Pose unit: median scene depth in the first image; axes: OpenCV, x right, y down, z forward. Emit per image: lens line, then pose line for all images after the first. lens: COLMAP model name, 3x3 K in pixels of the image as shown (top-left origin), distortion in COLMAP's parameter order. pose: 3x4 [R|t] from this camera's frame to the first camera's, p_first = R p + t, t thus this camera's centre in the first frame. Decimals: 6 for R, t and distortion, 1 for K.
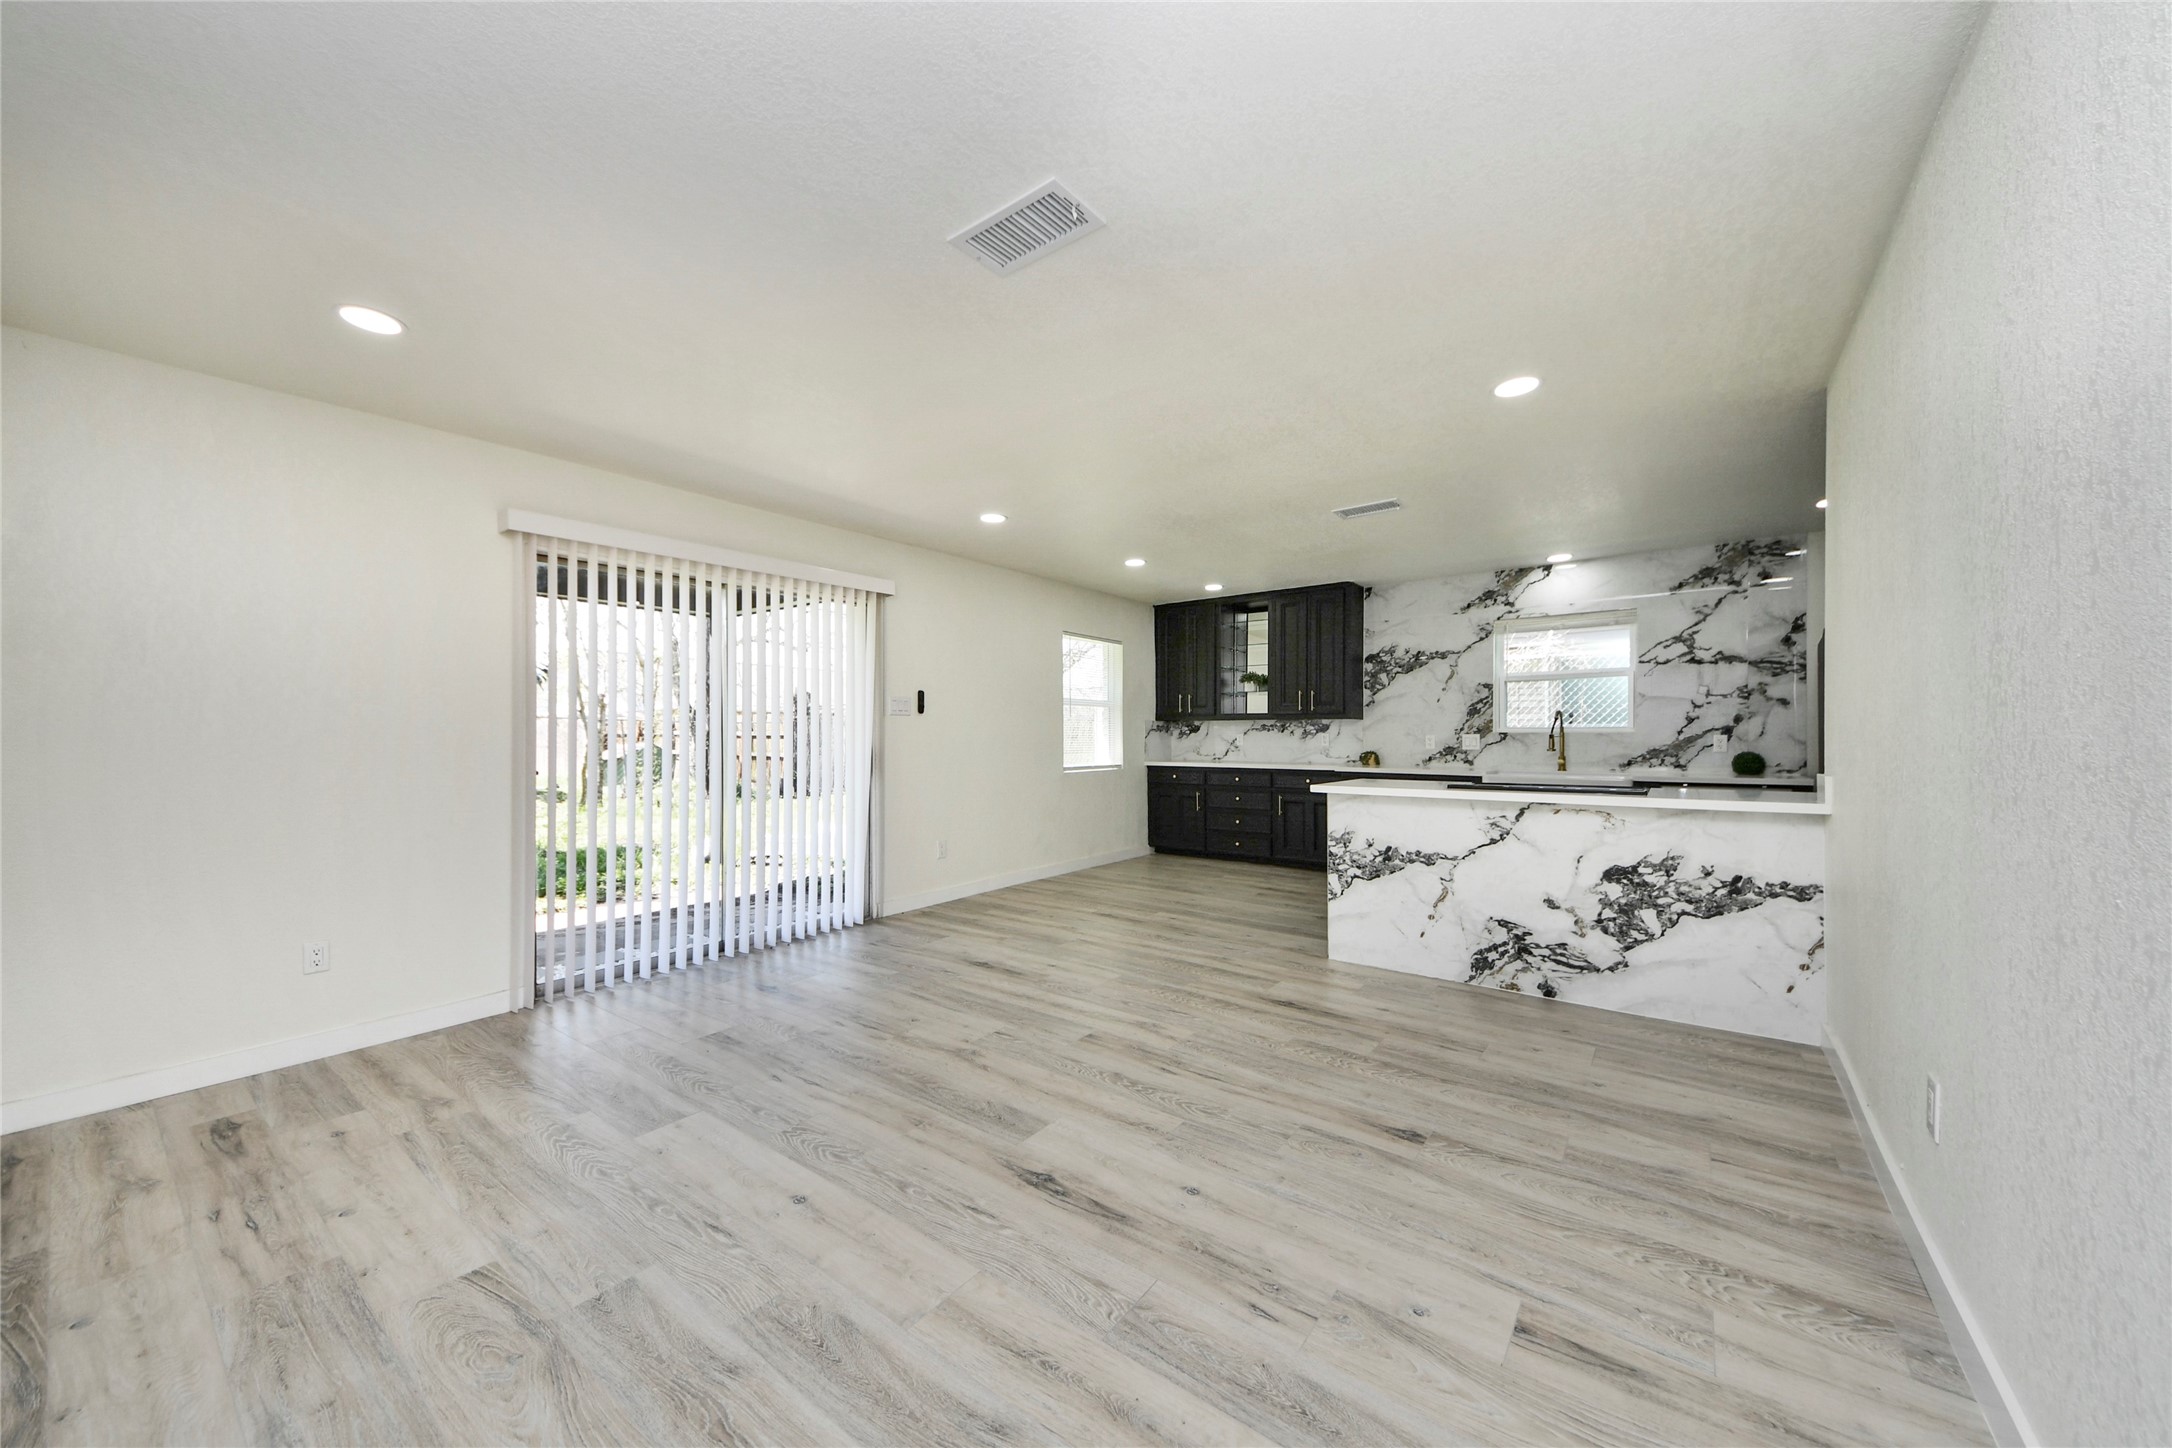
lens RADIAL K [[777.2, 0, 1068.9], [0, 777.2, 728.9], [0, 0, 1]] dist [0.039071, -0.011842]
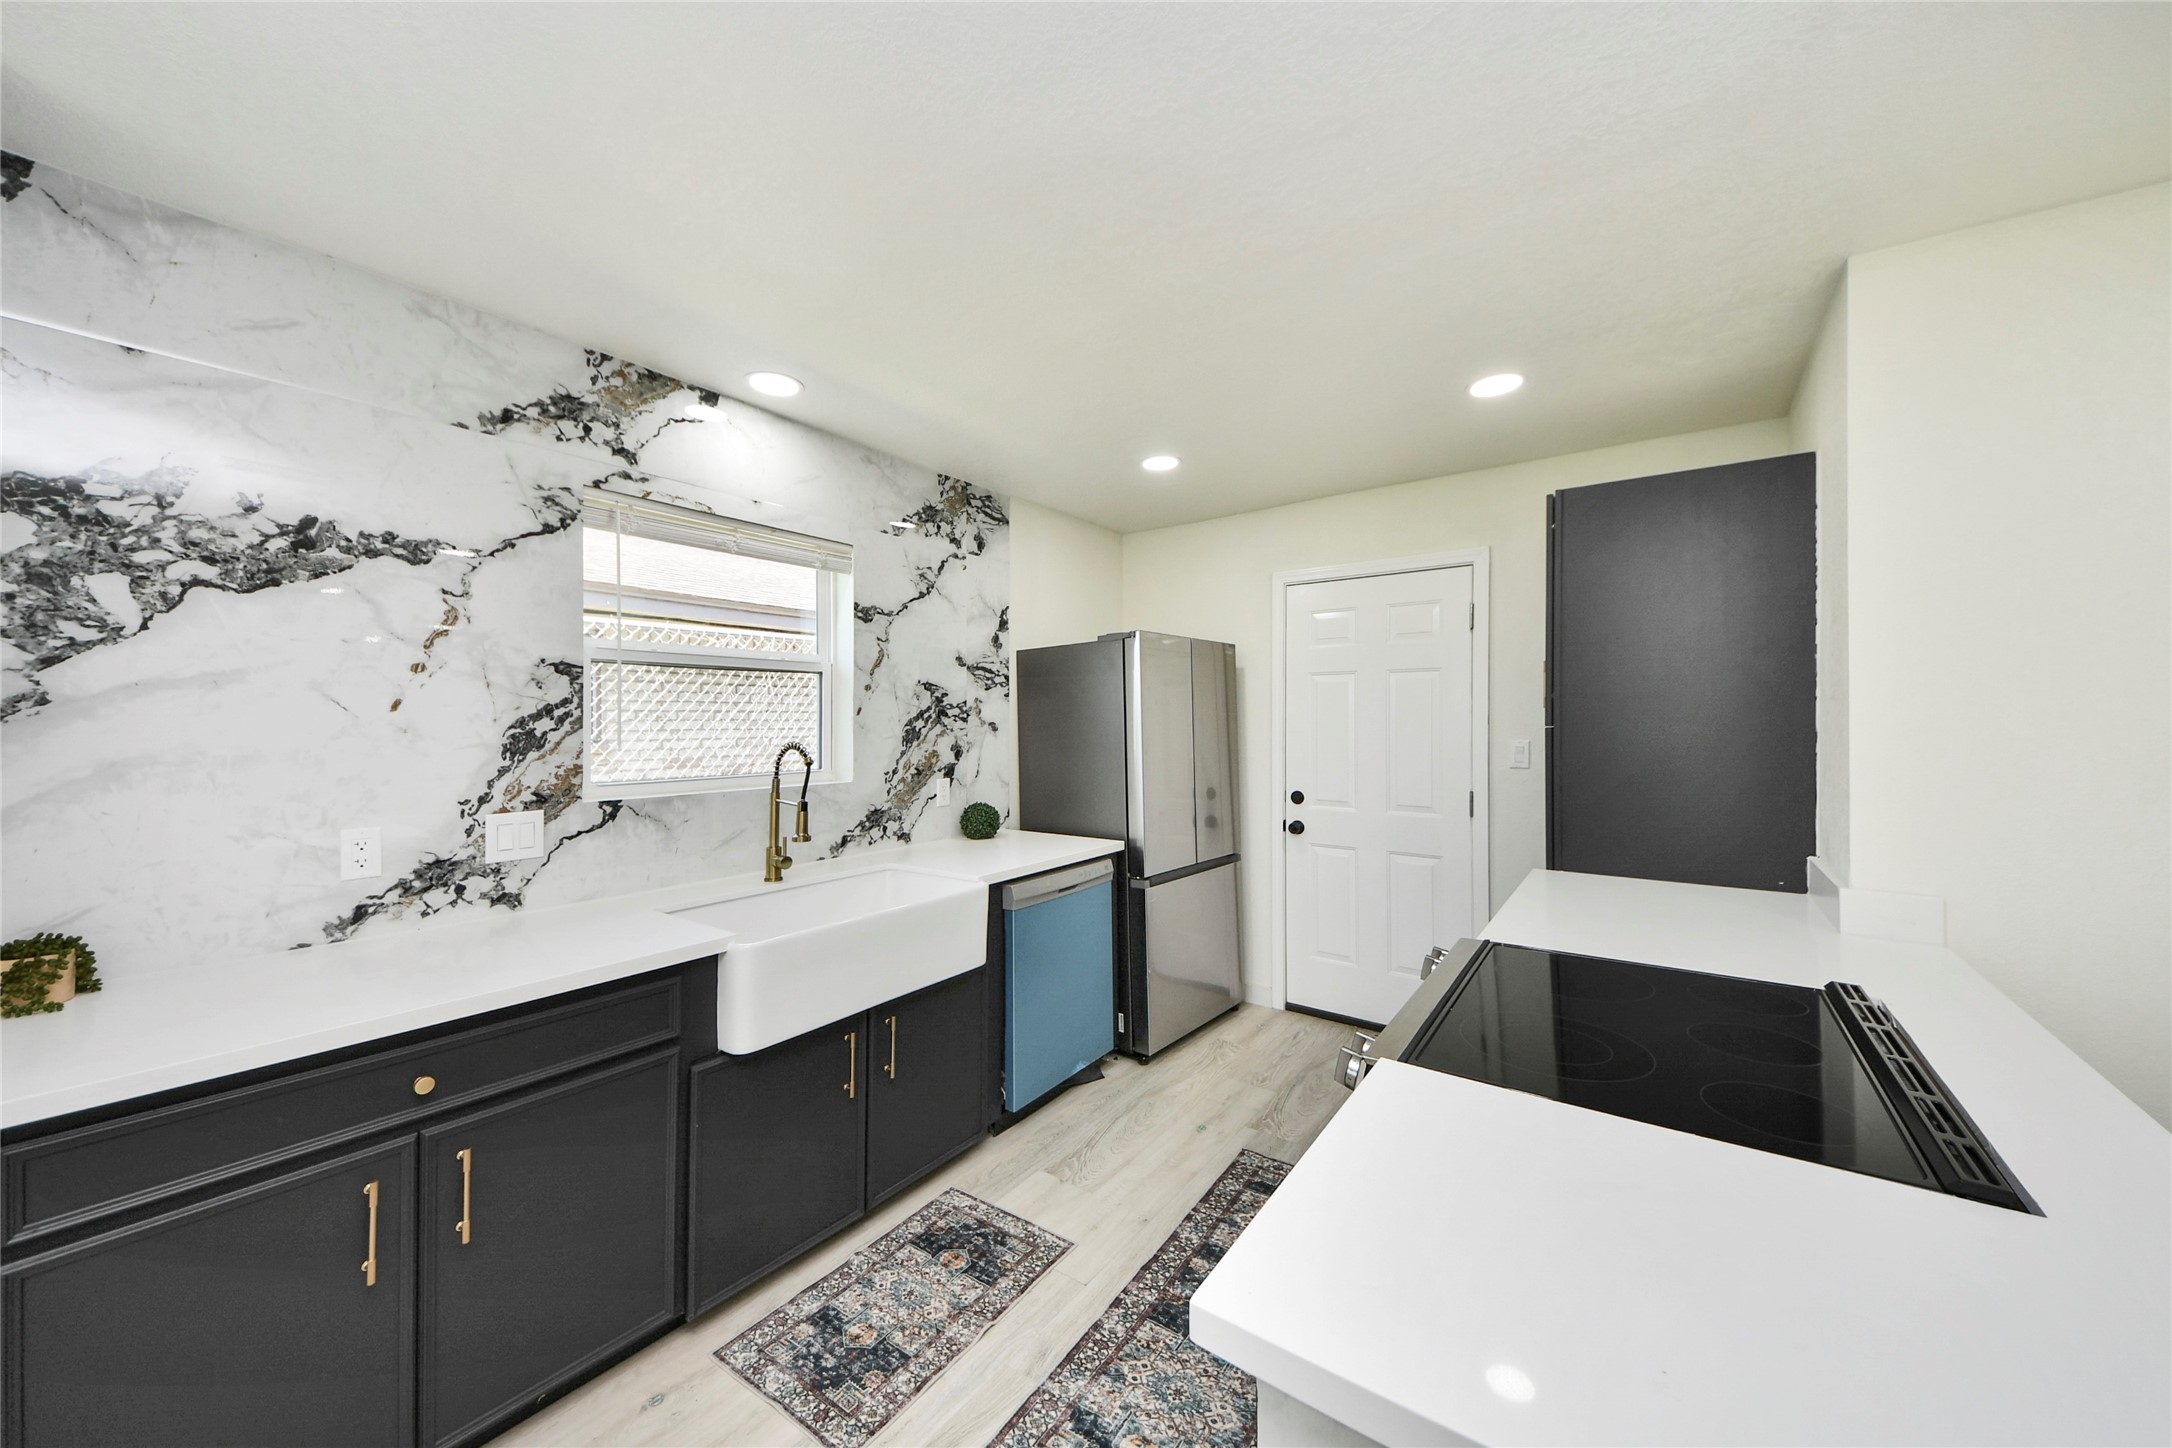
lens RADIAL K [[777.2, 0, 1099.2], [0, 777.2, 713.2], [0, 0, 1]] dist [0.039071, -0.011842]
pose [[-0.047298, 0.012158, 0.998807, 0.210806], [-0.004582, 0.999913, -0.012388, -0.038342], [-0.998870, -0.005162, -0.047239, 0.940979]]
